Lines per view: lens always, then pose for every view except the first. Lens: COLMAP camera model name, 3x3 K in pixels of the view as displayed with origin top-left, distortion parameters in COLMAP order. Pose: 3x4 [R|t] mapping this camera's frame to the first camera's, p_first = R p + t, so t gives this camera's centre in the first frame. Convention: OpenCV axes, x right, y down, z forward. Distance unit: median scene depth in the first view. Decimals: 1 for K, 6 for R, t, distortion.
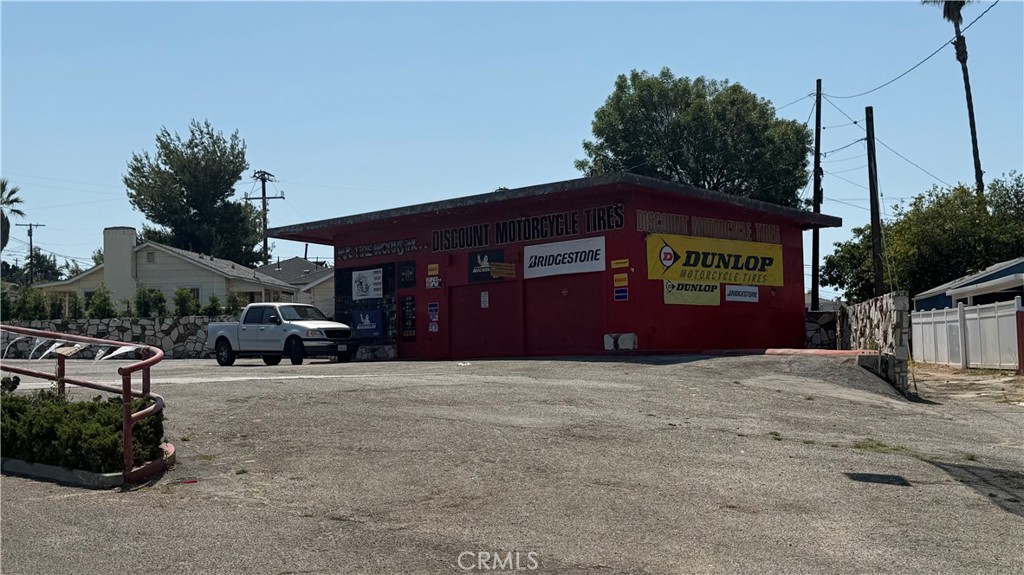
lens RADIAL K [[1335.9, 0, 515.6], [0, 1335.9, 291.1], [0, 0, 1]] dist [0.169401, -0.260953]
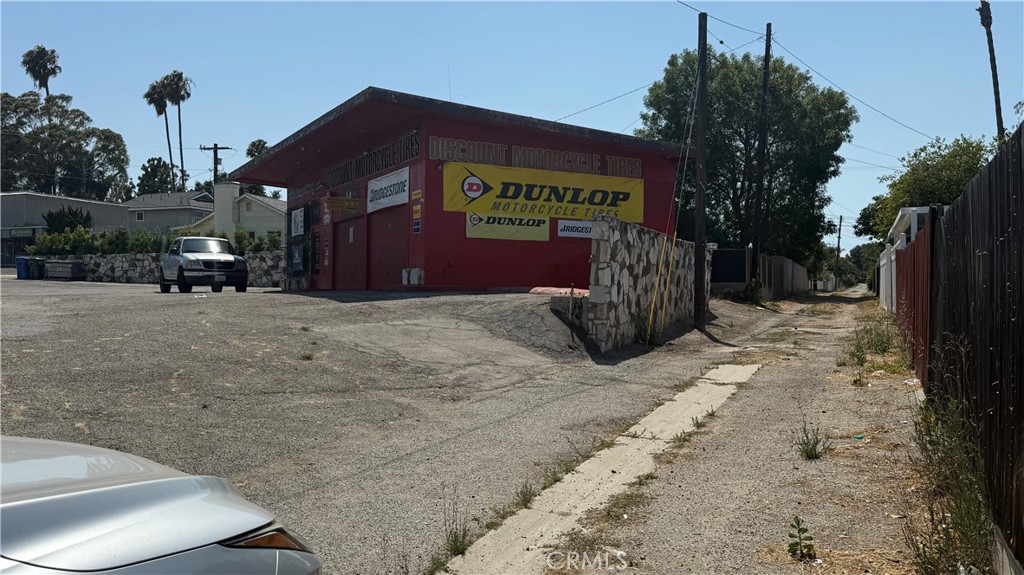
lens RADIAL K [[866.5, 0, 515.9], [0, 866.5, 288.5], [0, 0, 1]] dist [0.167756, -0.309482]
pose [[0.963826, 0.021884, -0.265632, 0.280962], [-0.009220, 0.998765, 0.048830, 0.013854], [0.266372, -0.044615, 0.962837, 0.382915]]
